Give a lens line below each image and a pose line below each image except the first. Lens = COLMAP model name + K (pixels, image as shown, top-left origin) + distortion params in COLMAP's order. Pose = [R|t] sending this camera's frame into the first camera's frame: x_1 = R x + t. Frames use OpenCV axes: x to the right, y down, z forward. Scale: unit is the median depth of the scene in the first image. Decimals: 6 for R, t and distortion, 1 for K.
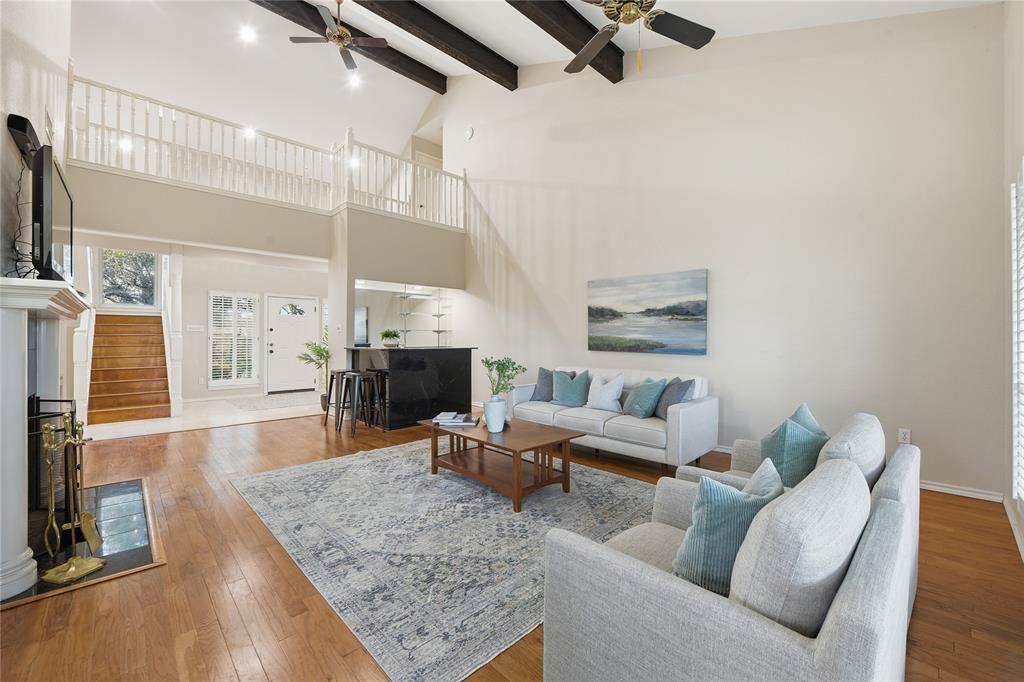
lens RADIAL K [[409.8, 0, 512.5], [0, 409.8, 339.3], [0, 0, 1]] dist [-0.015119, 0.000845]
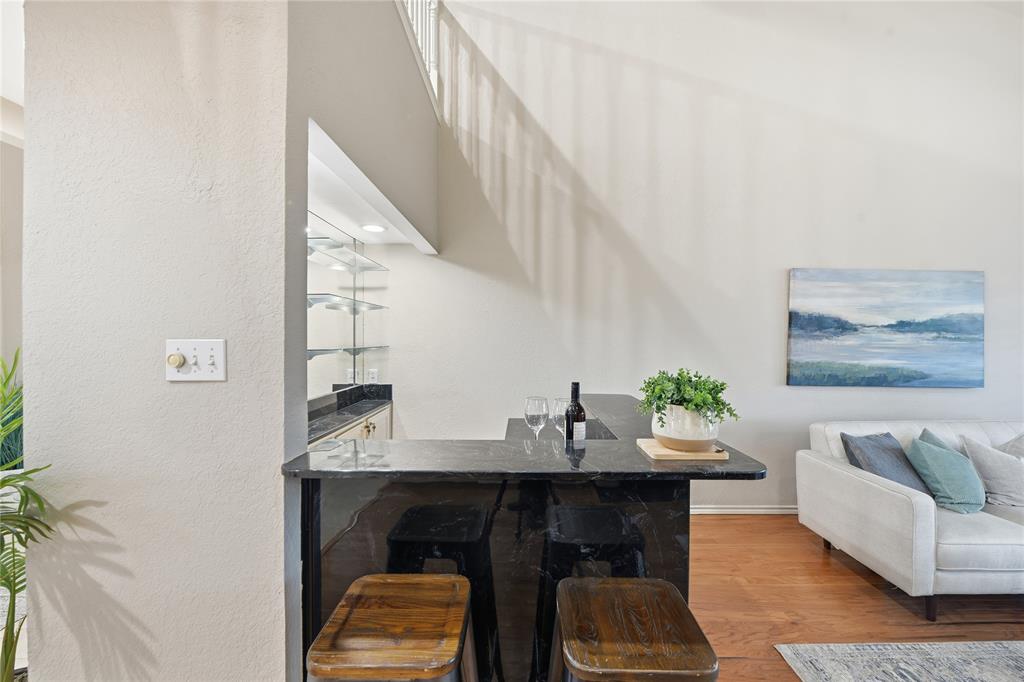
lens RADIAL K [[409.8, 0, 512.7], [0, 409.8, 341.5], [0, 0, 1]] dist [-0.015119, 0.000845]
pose [[0.696945, -0.005913, 0.717100, -0.546751], [0.002783, 0.999981, 0.005541, -0.043835], [-0.717119, -0.001867, 0.696948, 0.938682]]
